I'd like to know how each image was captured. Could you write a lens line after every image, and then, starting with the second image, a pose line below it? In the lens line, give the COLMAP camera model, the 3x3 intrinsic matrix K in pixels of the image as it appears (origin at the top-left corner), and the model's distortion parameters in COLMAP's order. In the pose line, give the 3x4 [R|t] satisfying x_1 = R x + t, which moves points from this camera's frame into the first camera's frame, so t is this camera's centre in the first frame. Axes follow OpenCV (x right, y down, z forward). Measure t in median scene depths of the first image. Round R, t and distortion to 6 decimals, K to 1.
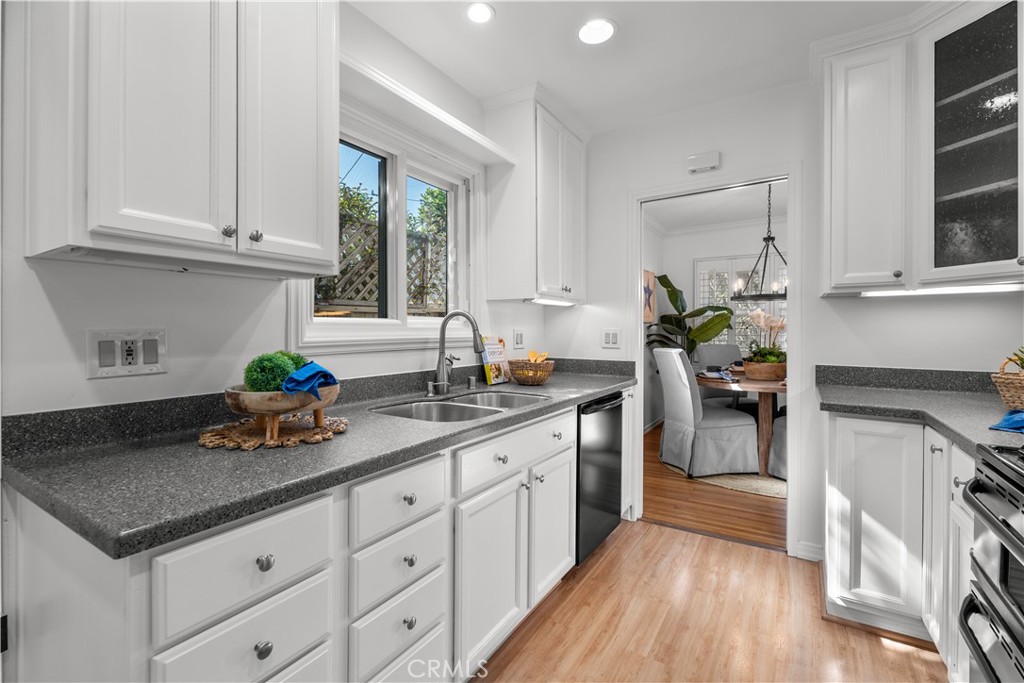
lens RADIAL K [[450.3, 0, 508.0], [0, 450.3, 333.8], [0, 0, 1]] dist [-0.005019, 0.000440]
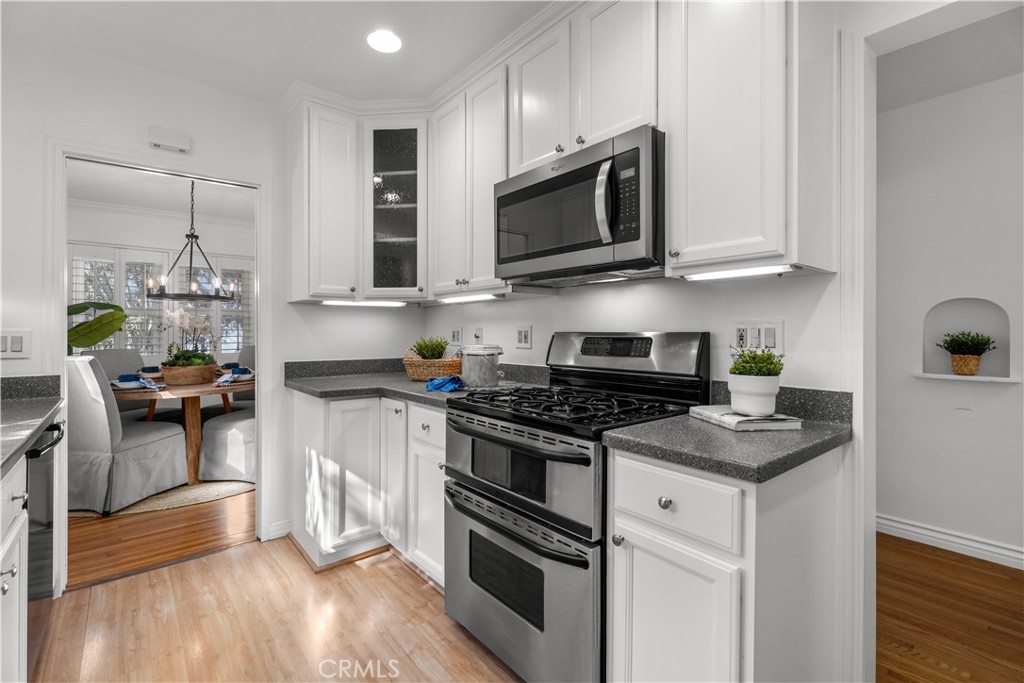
lens RADIAL K [[450.3, 0, 506.1], [0, 450.3, 334.9], [0, 0, 1]] dist [-0.005019, 0.000440]
pose [[0.303752, -0.006842, 0.952727, -0.184016], [0.009911, 0.999943, 0.004021, 0.001758], [-0.952700, 0.008221, 0.303802, 0.100782]]
